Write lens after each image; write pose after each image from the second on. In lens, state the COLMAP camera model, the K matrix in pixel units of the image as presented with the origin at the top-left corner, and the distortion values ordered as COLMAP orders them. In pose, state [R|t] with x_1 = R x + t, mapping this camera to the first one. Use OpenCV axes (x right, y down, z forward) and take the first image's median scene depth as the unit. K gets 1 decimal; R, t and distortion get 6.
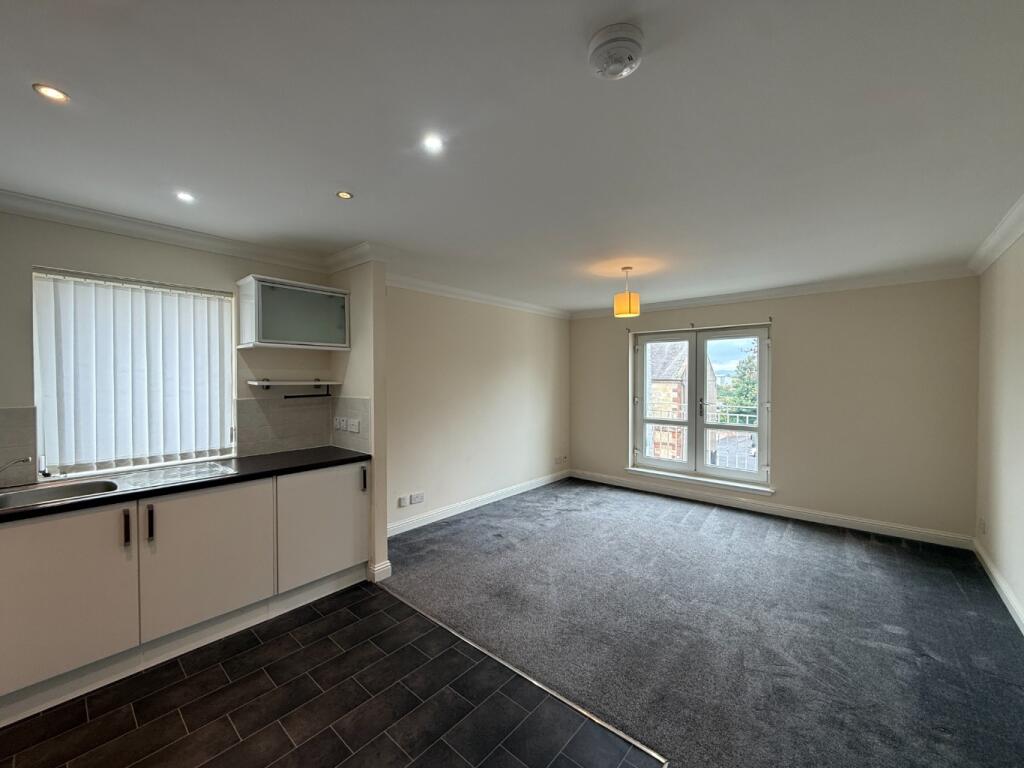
lens RADIAL K [[407.9, 0, 508.8], [0, 407.9, 383.3], [0, 0, 1]] dist [0.000910, -0.000052]
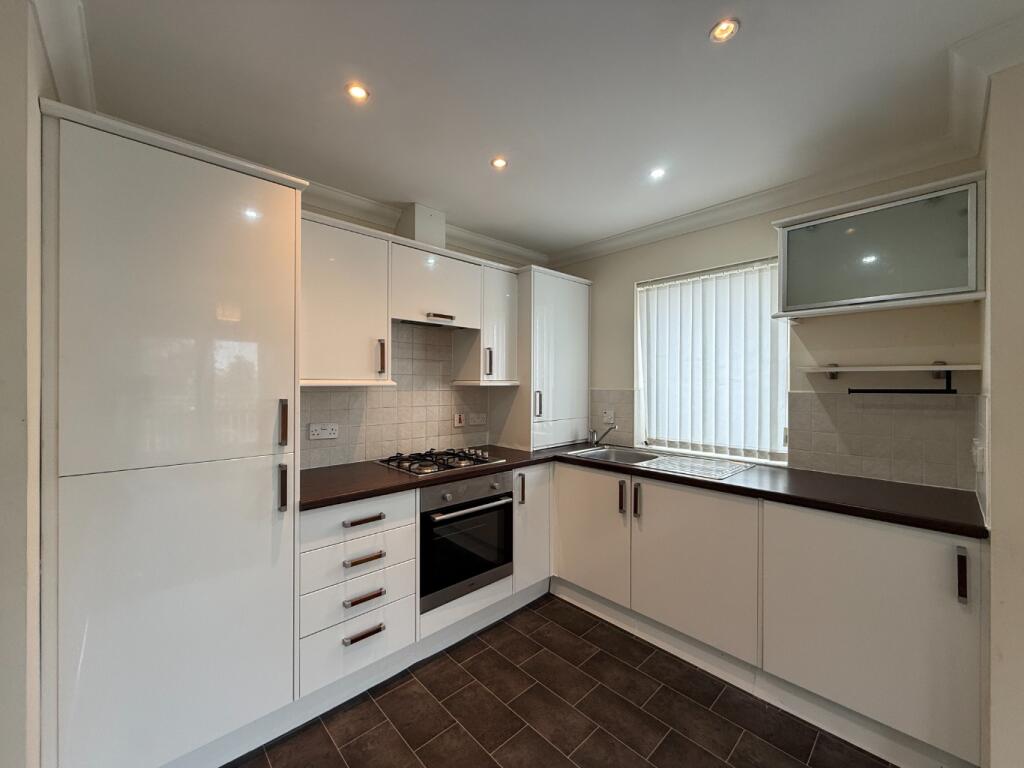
lens RADIAL K [[407.9, 0, 508.8], [0, 407.9, 383.3], [0, 0, 1]] dist [0.000910, -0.000052]
pose [[-0.103389, 0.002954, -0.994637, 0.151373], [-0.016951, 0.999845, 0.004731, 0.029709], [0.994497, 0.017349, -0.103323, 0.570880]]
